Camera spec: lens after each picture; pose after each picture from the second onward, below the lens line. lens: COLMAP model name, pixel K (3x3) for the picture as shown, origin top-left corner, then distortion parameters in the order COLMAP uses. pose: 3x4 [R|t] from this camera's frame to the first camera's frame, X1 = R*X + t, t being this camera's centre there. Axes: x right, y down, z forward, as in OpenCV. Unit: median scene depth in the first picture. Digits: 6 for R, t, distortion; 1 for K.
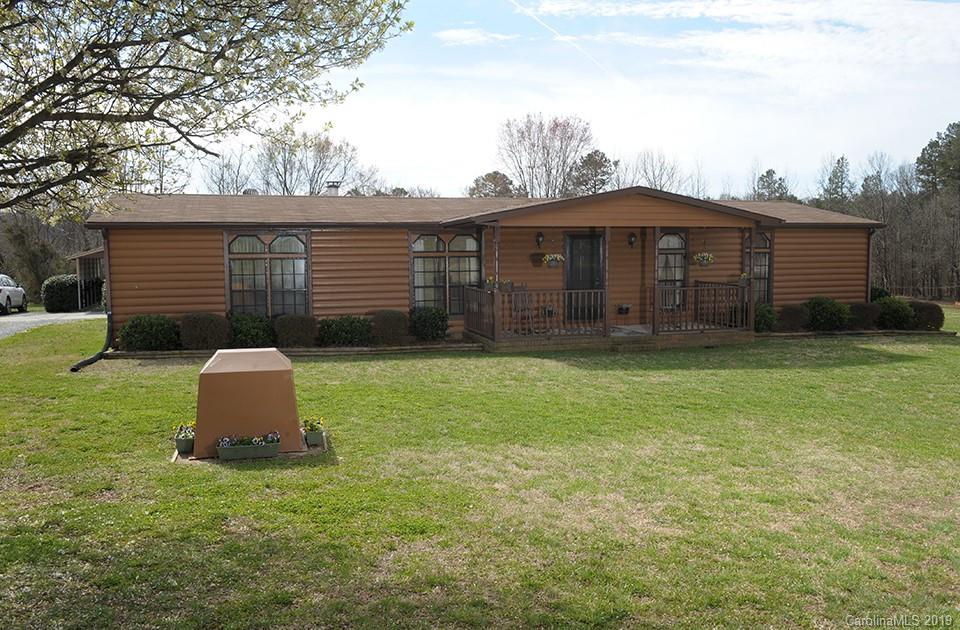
lens RADIAL K [[818.6, 0, 483.5], [0, 818.6, 312.7], [0, 0, 1]] dist [0.002388, -0.002528]
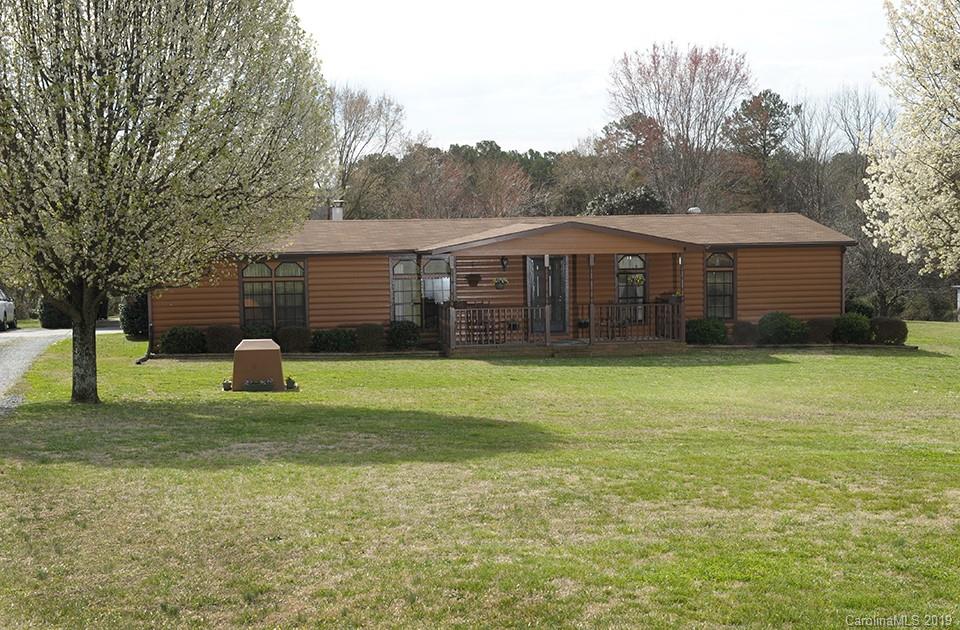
lens RADIAL K [[1576.5, 0, 478.8], [0, 1576.5, 315.2], [0, 0, 1]] dist [0.193526, 0.000000]
pose [[0.990272, 0.000673, -0.139141, 0.315693], [-0.003008, 0.999858, -0.016576, 0.019613], [0.139110, 0.016833, 0.990134, -1.106945]]
